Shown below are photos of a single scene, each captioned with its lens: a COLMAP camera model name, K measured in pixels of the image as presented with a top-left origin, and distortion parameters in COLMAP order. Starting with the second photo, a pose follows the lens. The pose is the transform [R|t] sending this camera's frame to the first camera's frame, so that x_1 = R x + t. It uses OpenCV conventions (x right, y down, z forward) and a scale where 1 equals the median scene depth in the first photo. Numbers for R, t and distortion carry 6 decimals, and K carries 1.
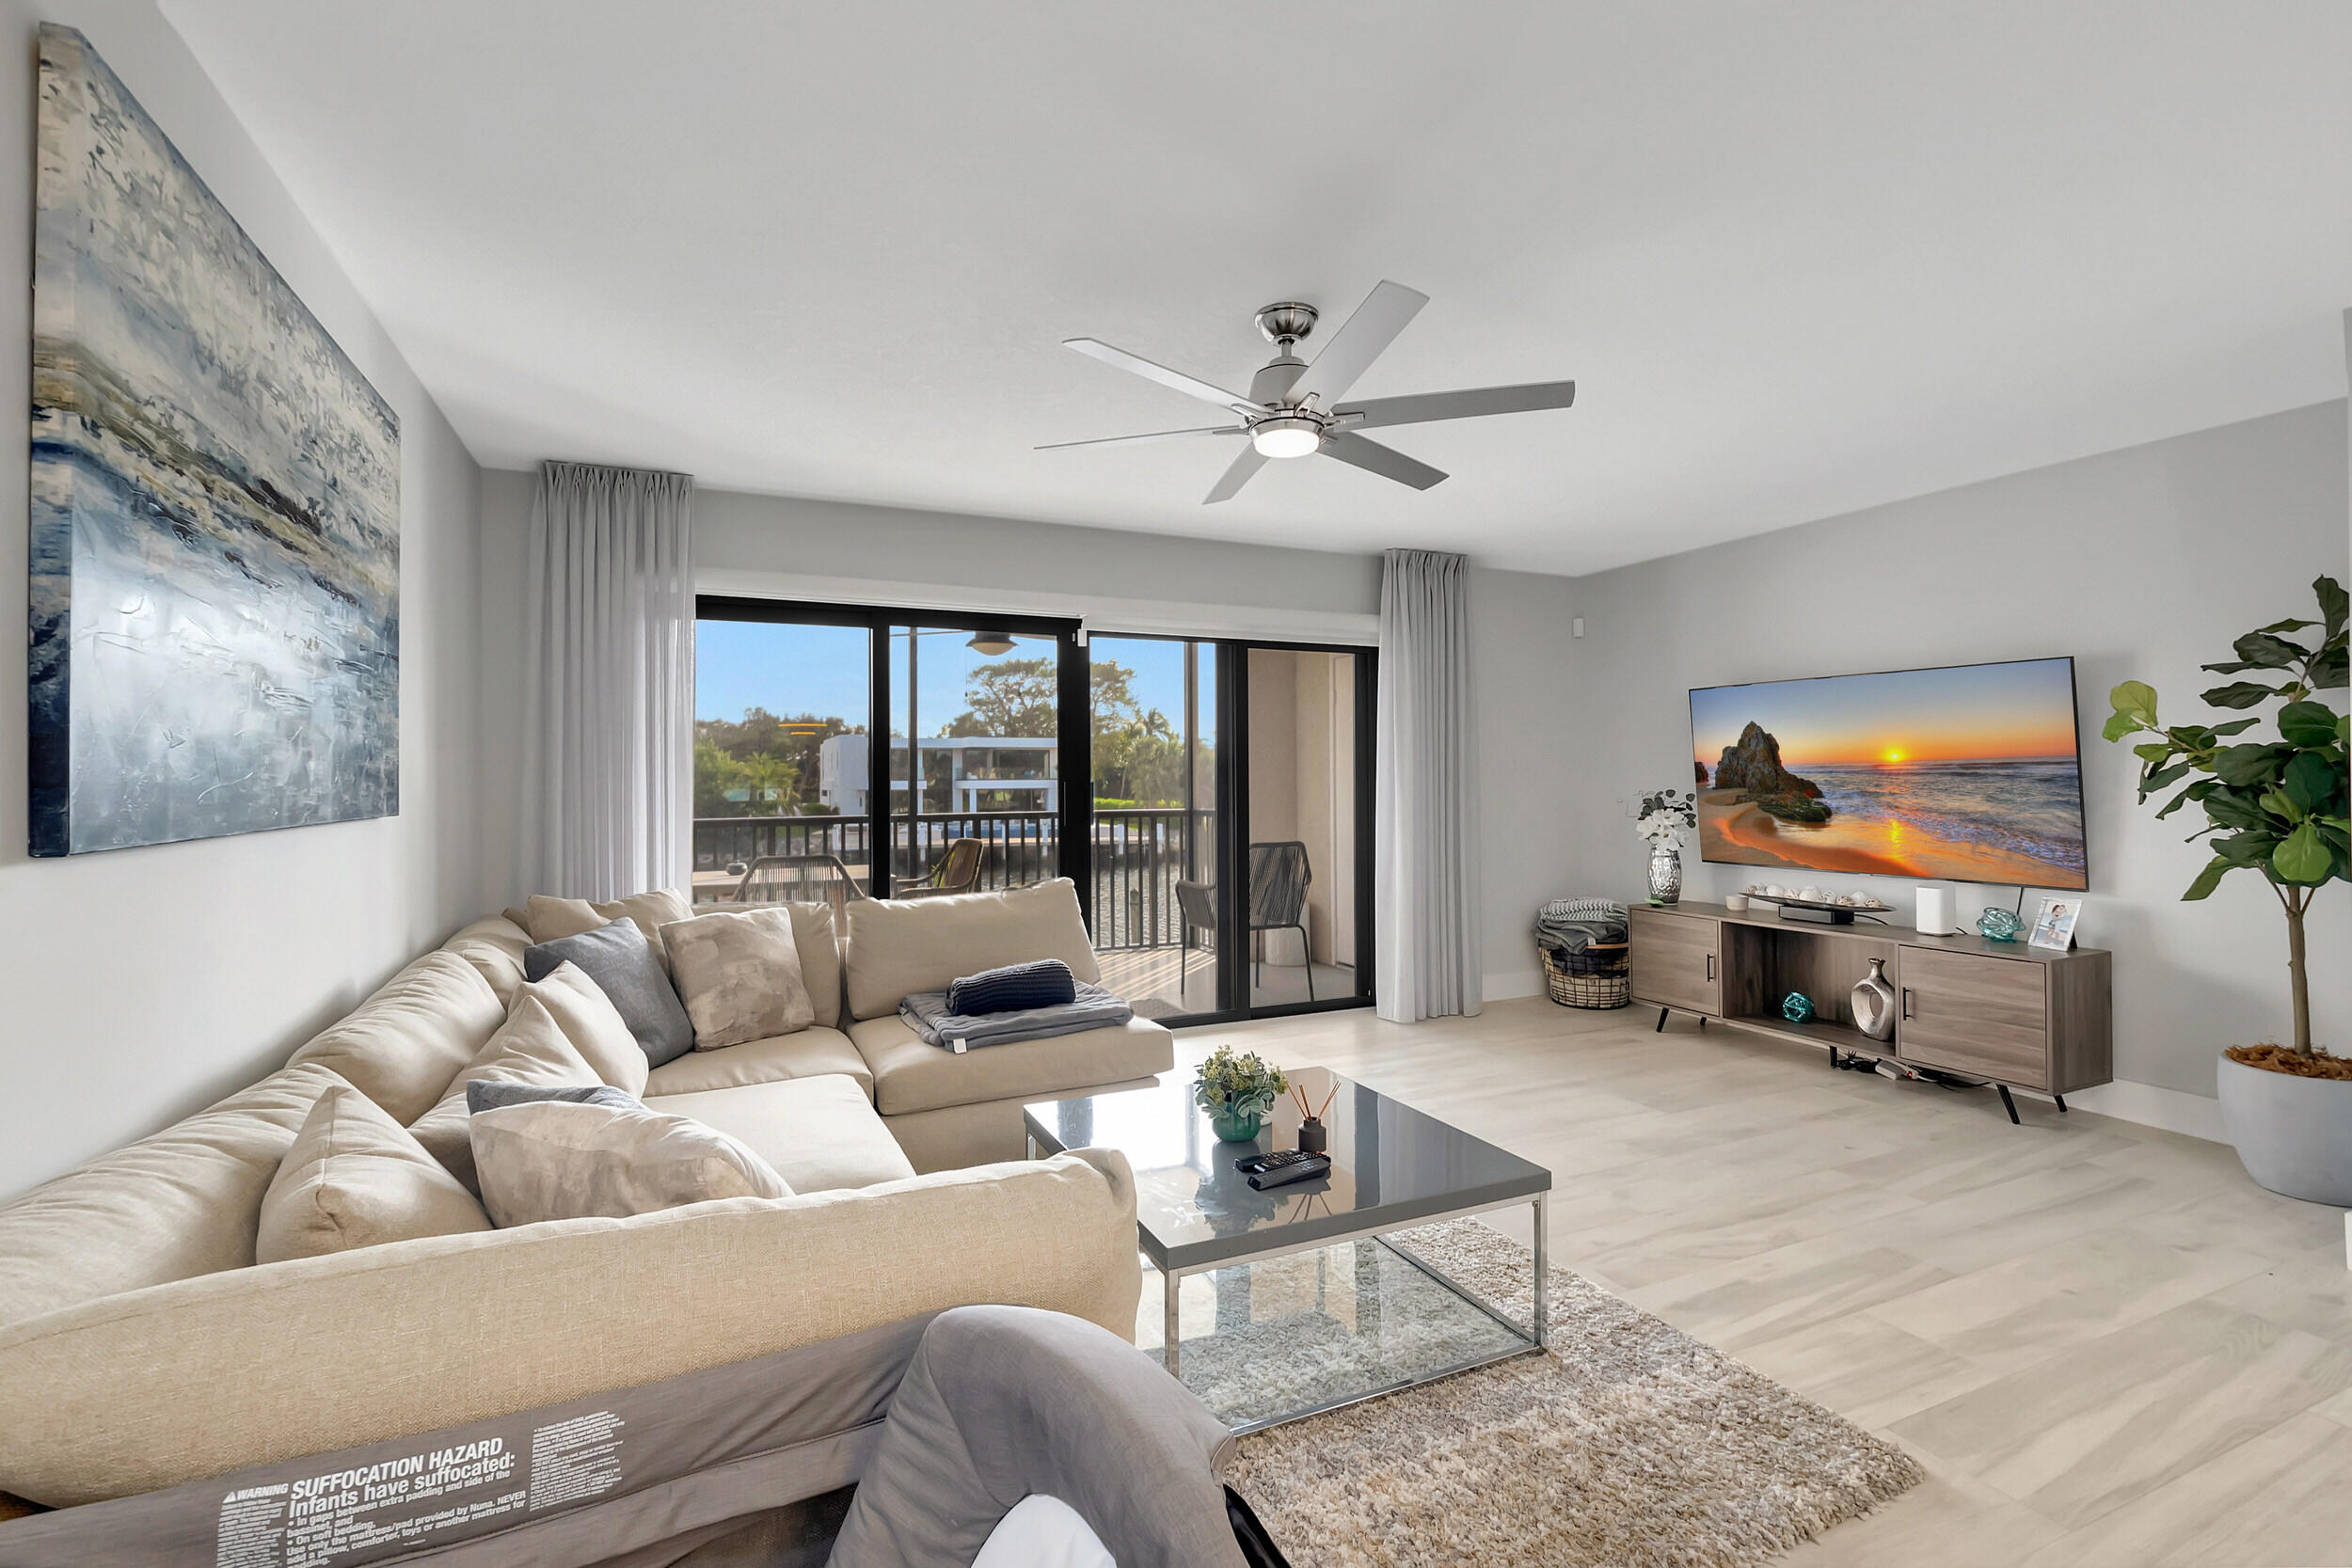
lens RADIAL K [[1057.7, 0, 1154.0], [0, 1057.7, 775.3], [0, 0, 1]] dist [0.001004, 0.000179]
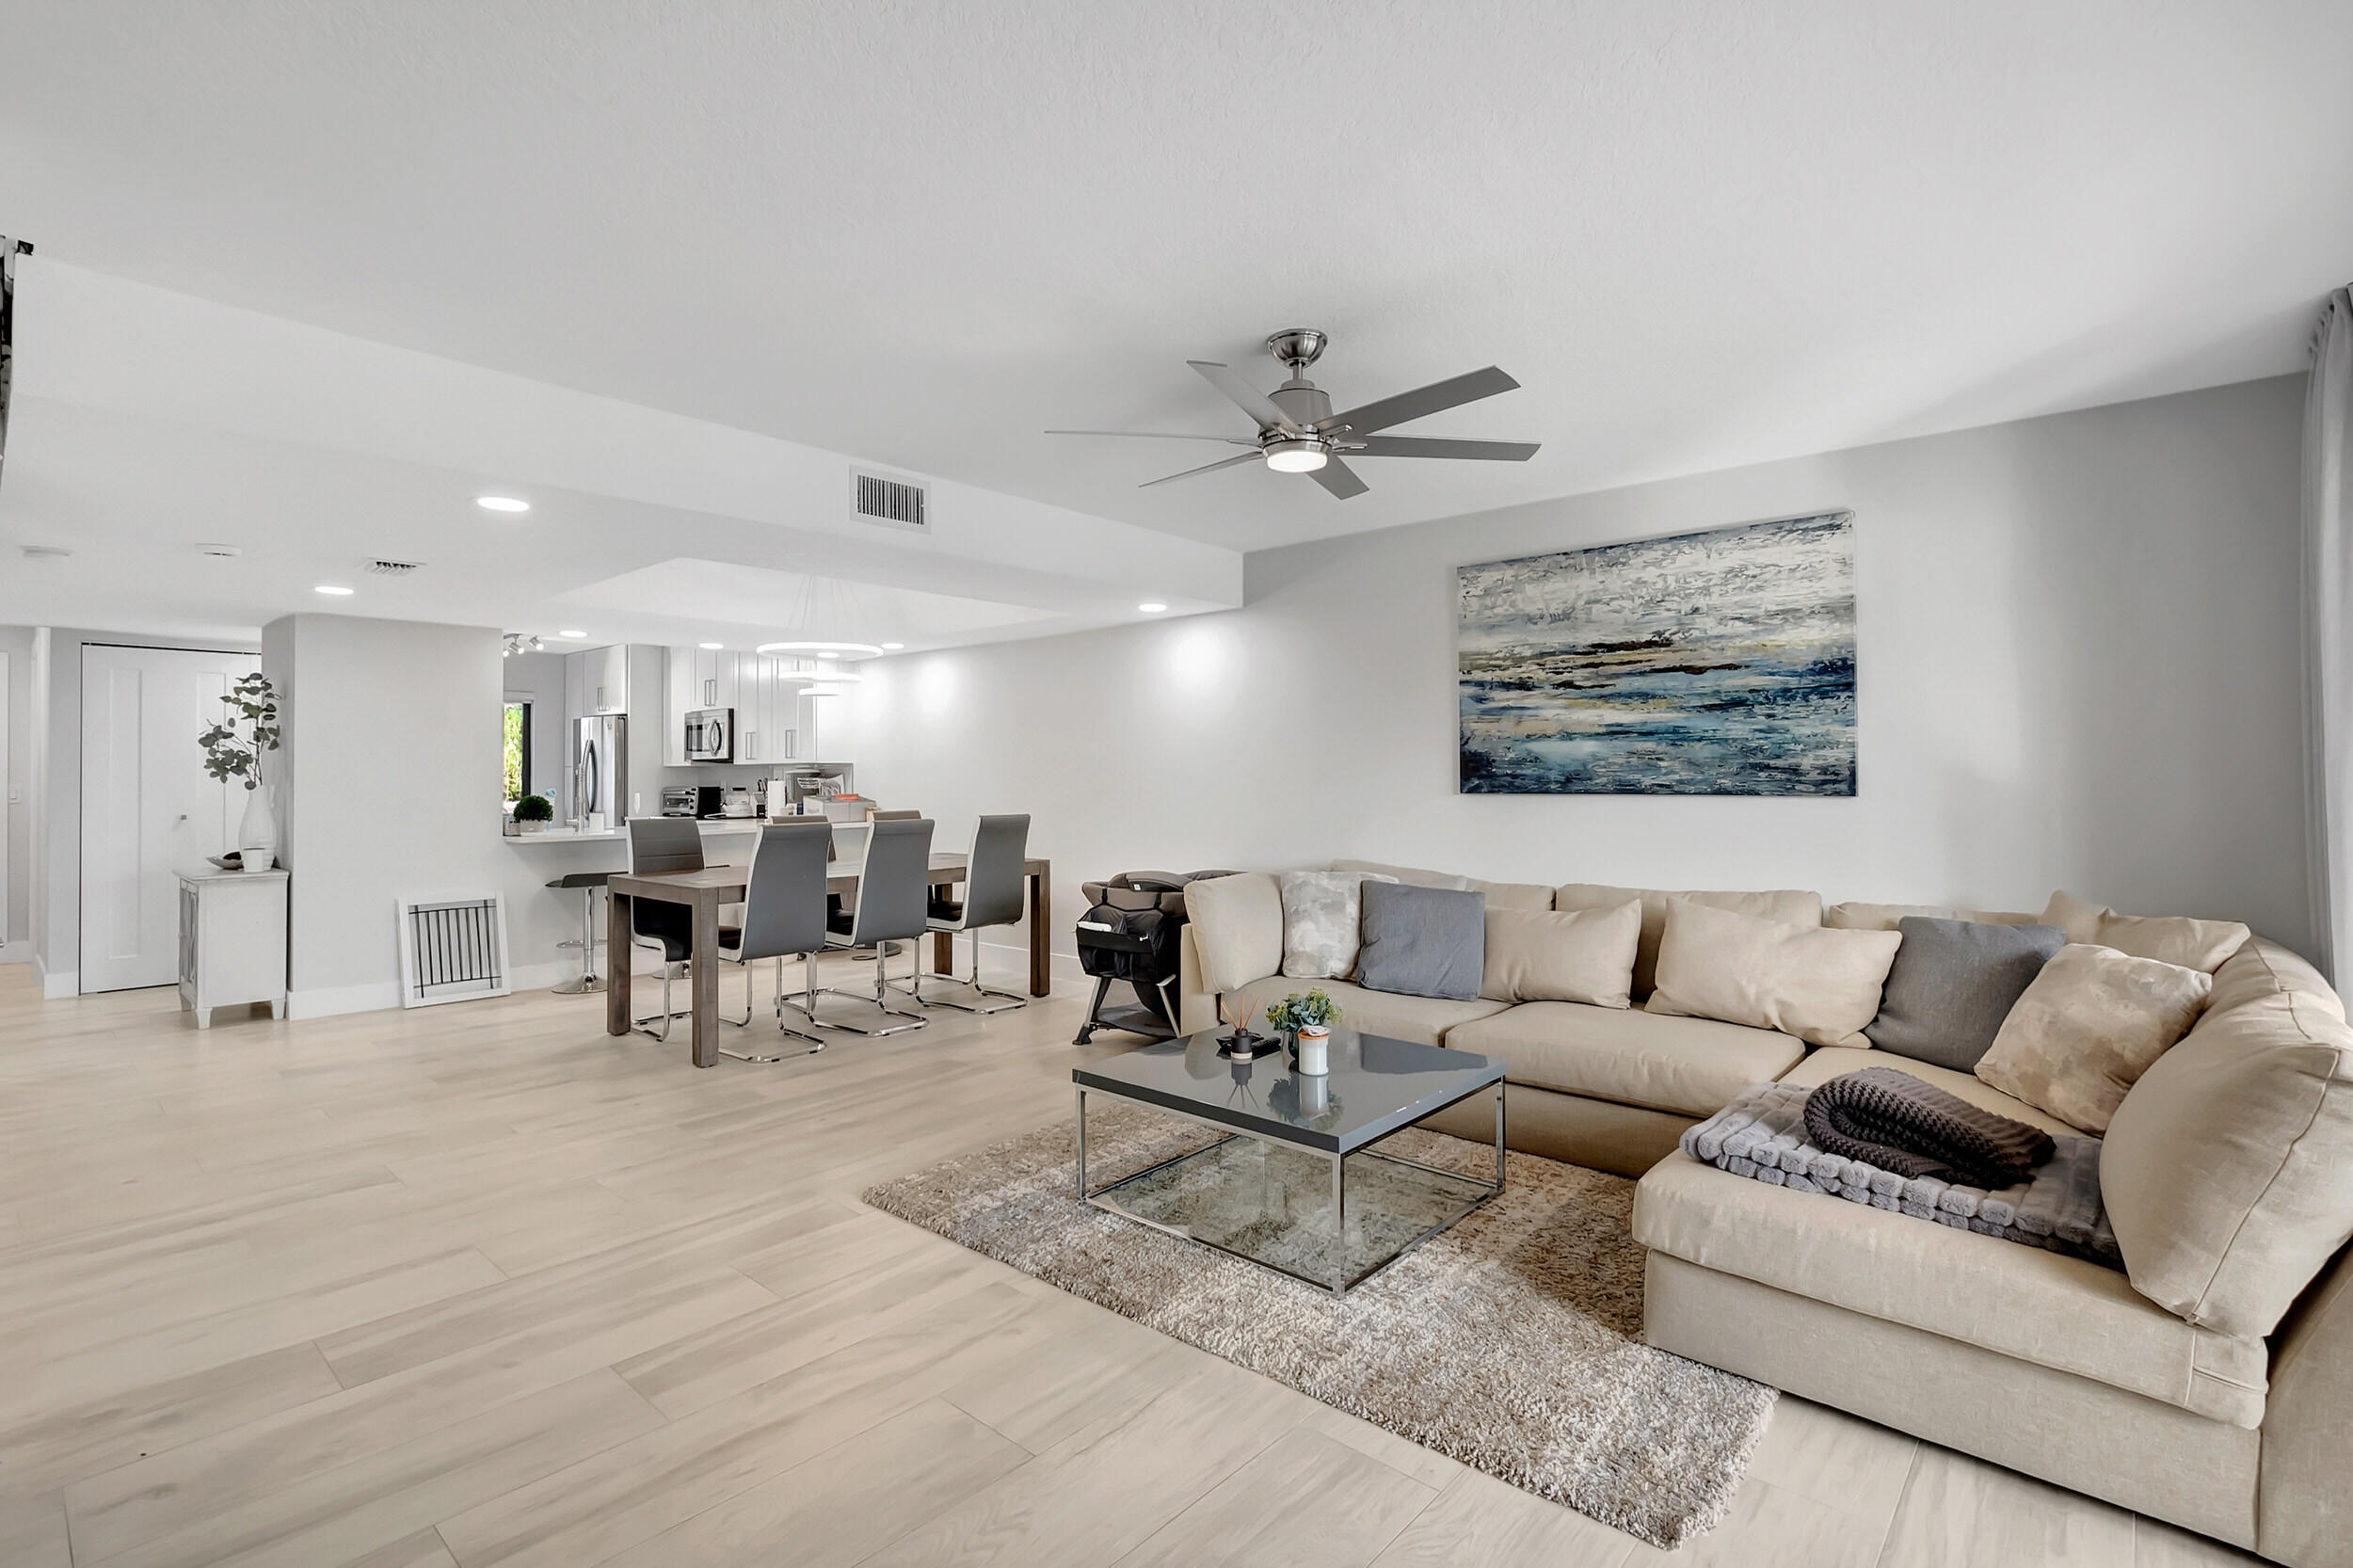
lens RADIAL K [[1076.7, 0, 1164.7], [0, 1076.7, 765.6], [0, 0, 1]] dist [-0.007518, -0.000349]
pose [[-0.903505, 0.016699, -0.428253, 0.464313], [0.021875, 0.999735, -0.007168, -0.006536], [0.428019, -0.015844, -0.903631, 1.232293]]
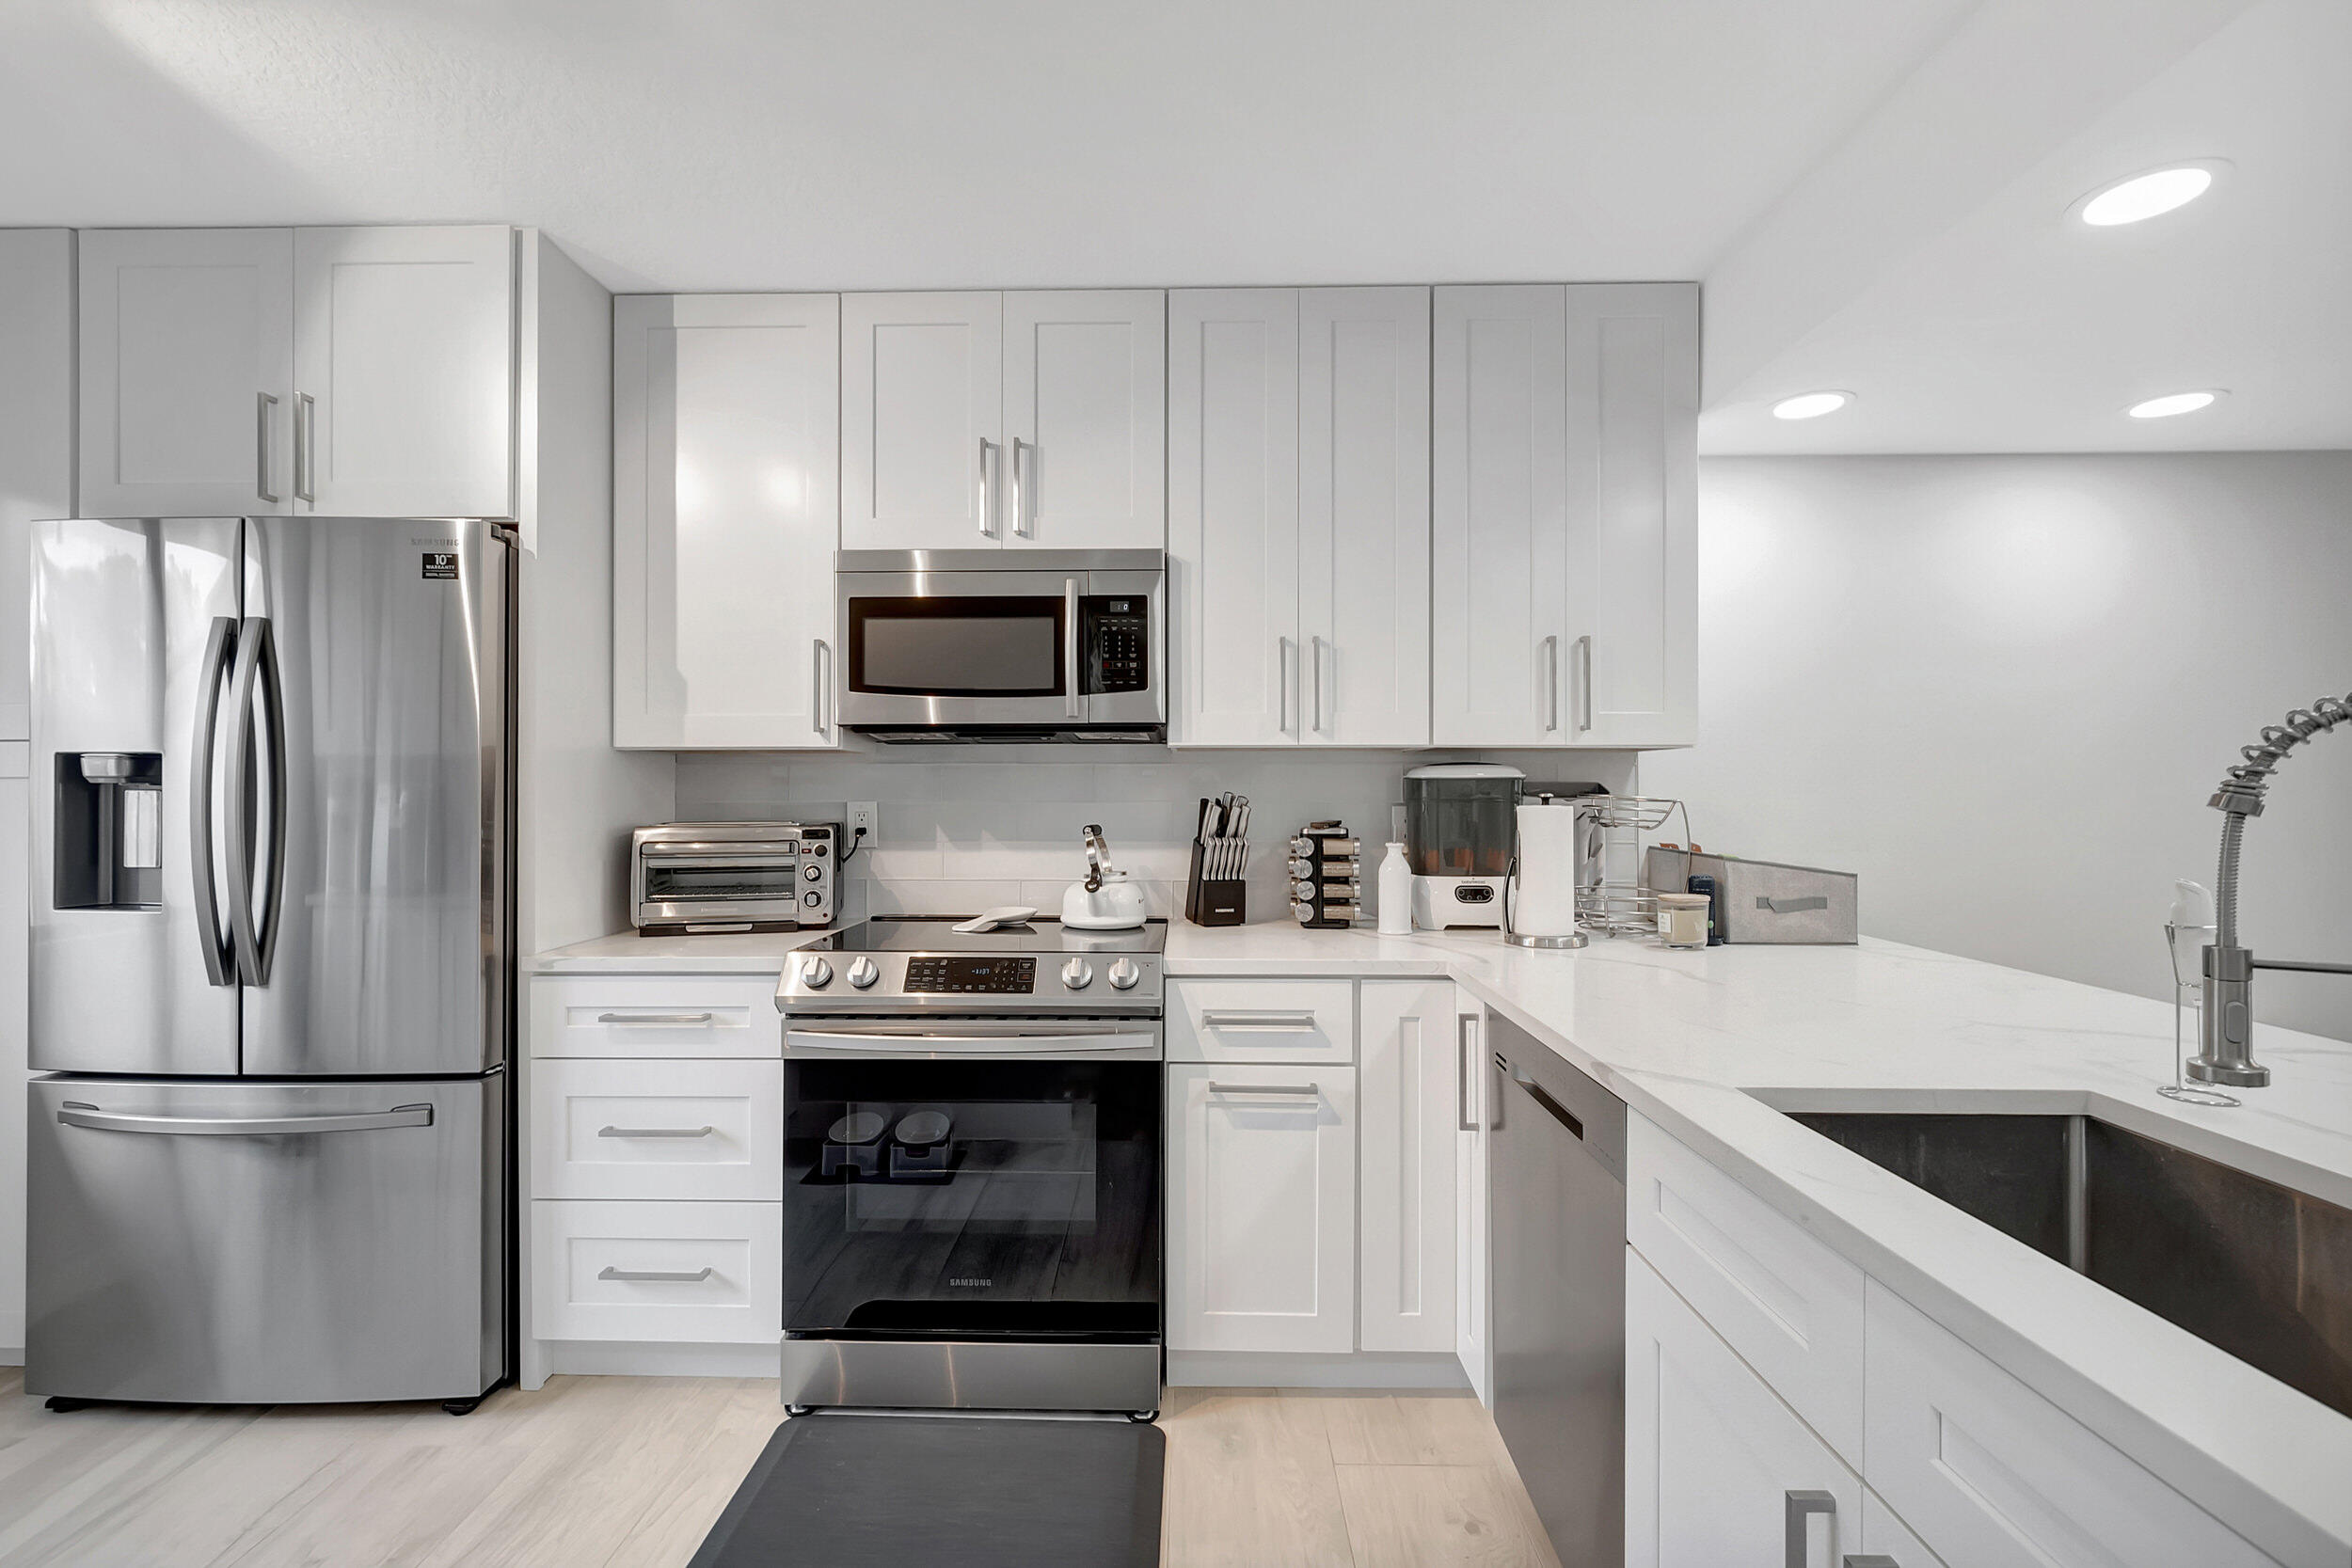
lens RADIAL K [[1058.0, 0, 1172.3], [0, 1058.0, 780.9], [0, 0, 1]] dist [-0.001833, -0.000051]
pose [[-0.406422, 0.014653, -0.913568, 0.872209], [0.010101, 0.999882, 0.011544, -0.029629], [0.913630, -0.004536, -0.406522, -0.801043]]
